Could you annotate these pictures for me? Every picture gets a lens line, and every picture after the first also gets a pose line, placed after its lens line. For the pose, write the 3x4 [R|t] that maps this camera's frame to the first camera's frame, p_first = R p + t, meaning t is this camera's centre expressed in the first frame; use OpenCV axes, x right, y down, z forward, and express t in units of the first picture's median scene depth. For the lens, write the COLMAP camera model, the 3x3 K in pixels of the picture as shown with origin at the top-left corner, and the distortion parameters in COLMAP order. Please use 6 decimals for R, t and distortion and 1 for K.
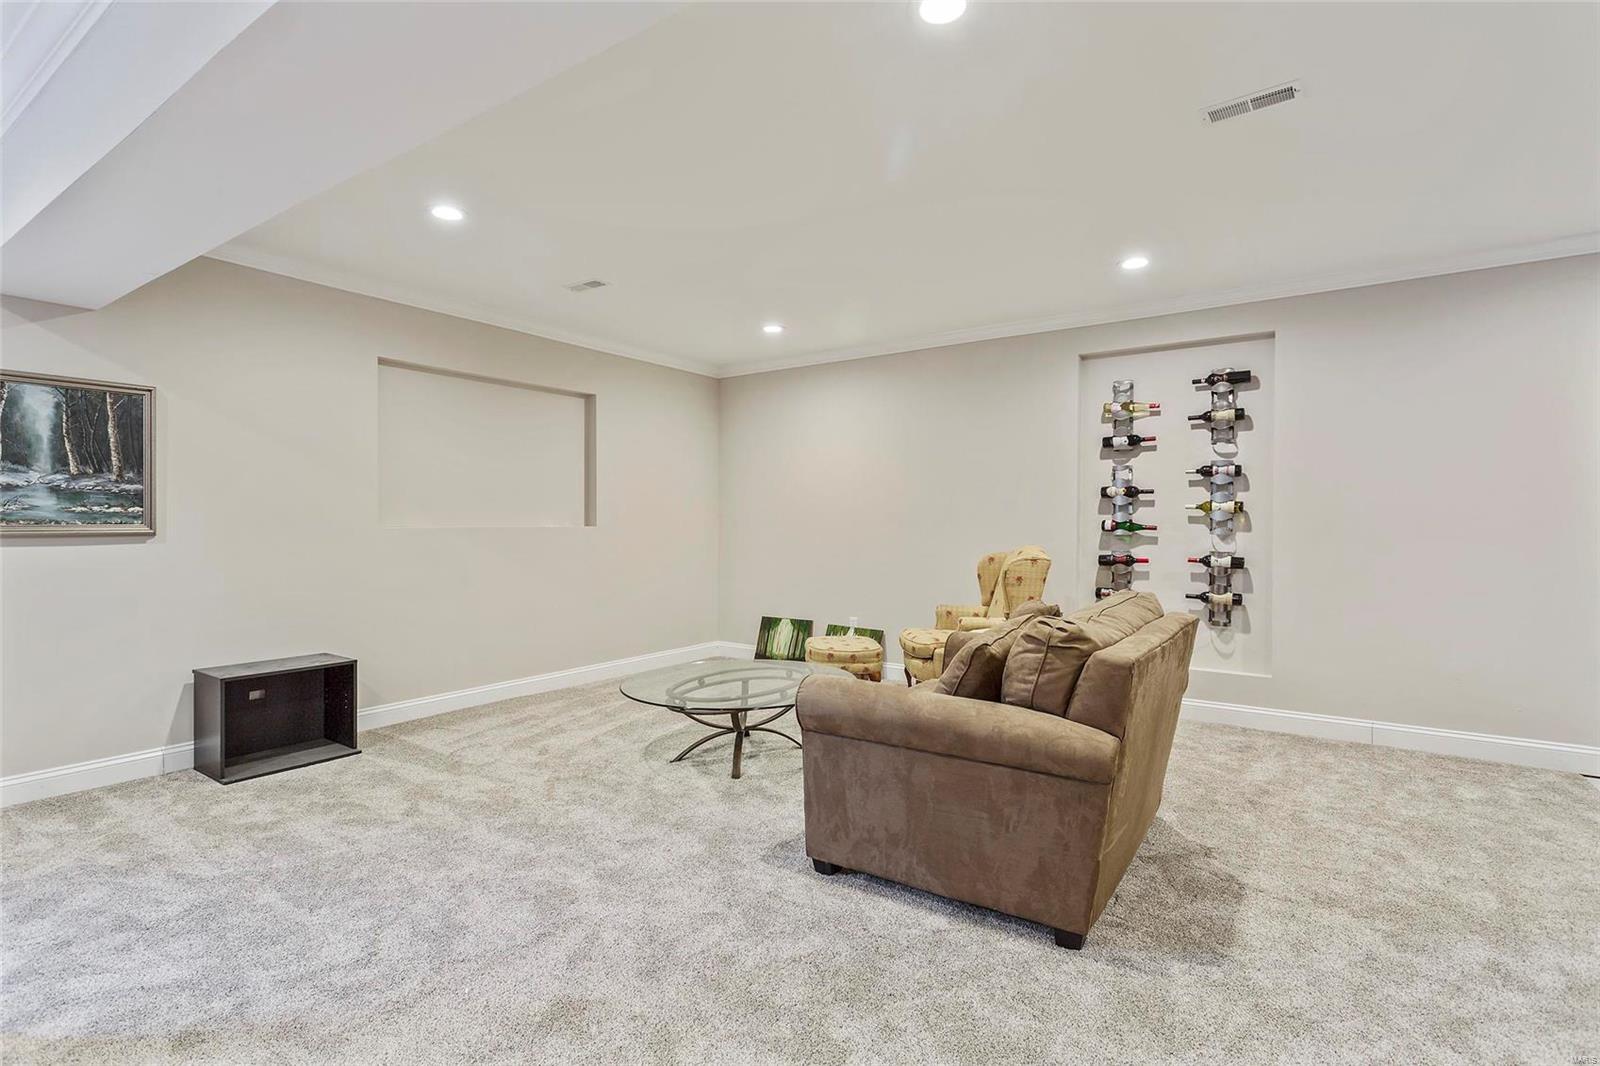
lens RADIAL K [[769.7, 0, 797.9], [0, 769.7, 526.7], [0, 0, 1]] dist [0.000318, 0.000236]
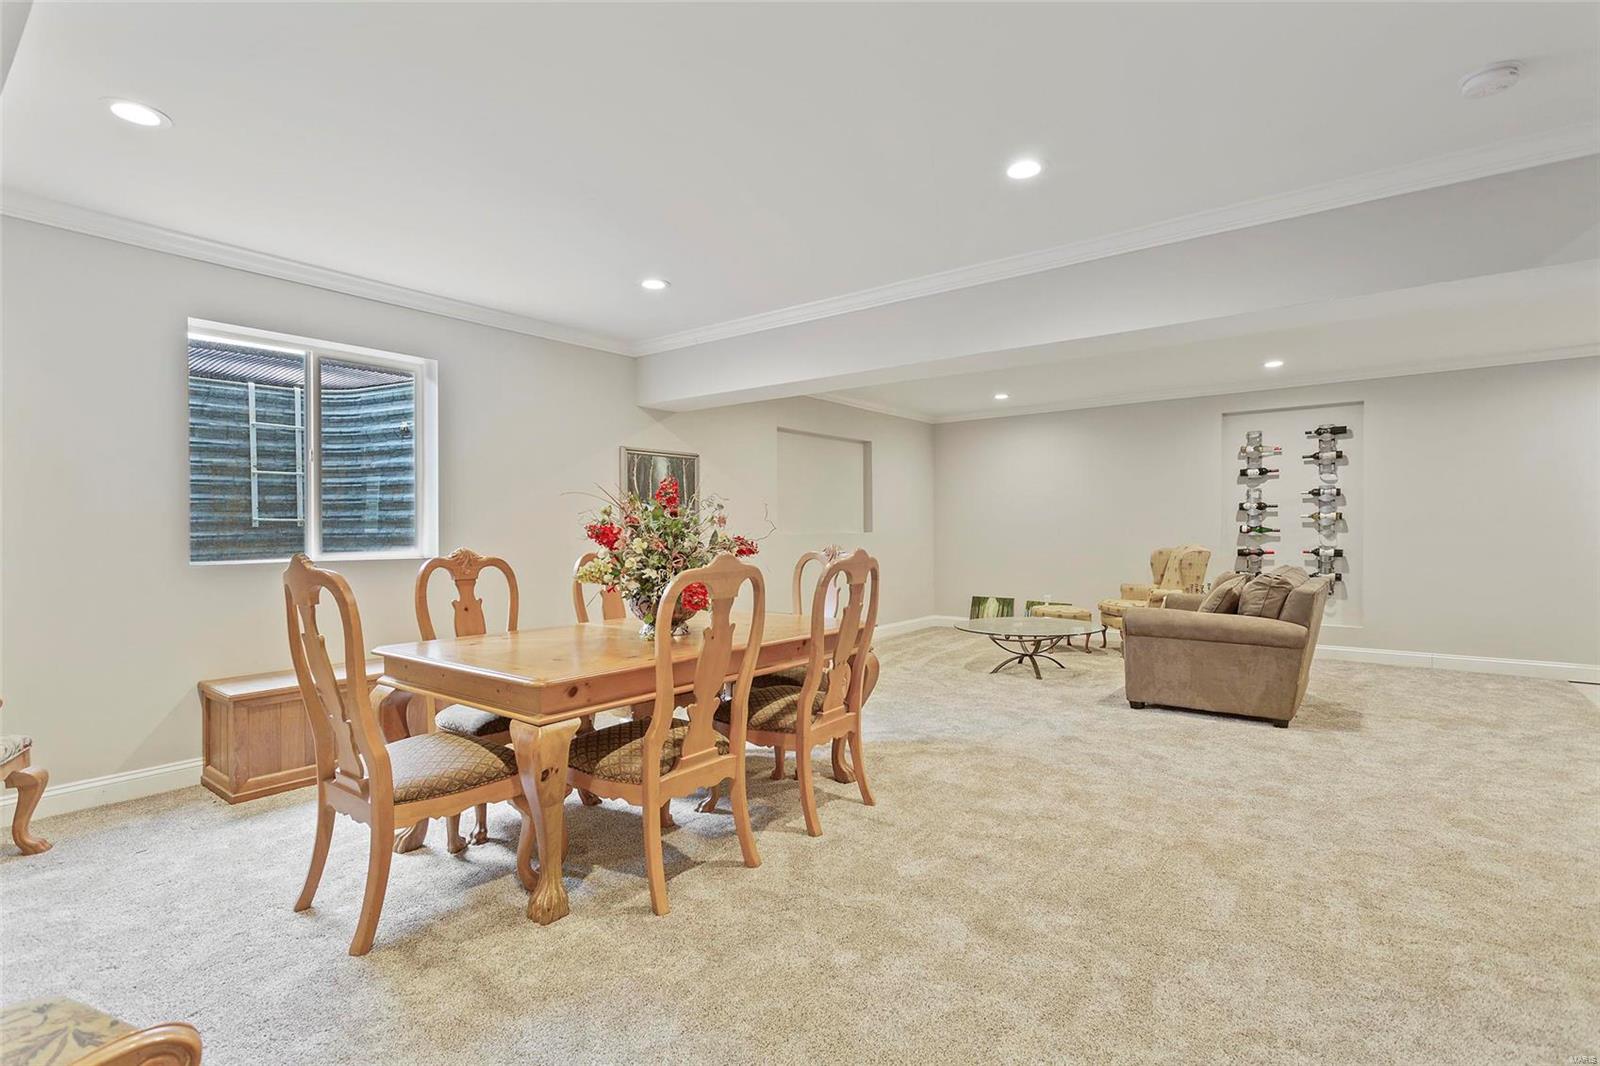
lens RADIAL K [[766.7, 0, 788.8], [0, 766.7, 533.9], [0, 0, 1]] dist [0.001113, -0.000038]
pose [[0.998237, -0.007114, -0.058925, -0.411256], [0.007239, 0.999972, 0.001902, -0.001441], [0.058910, -0.002326, 0.998261, -0.559612]]
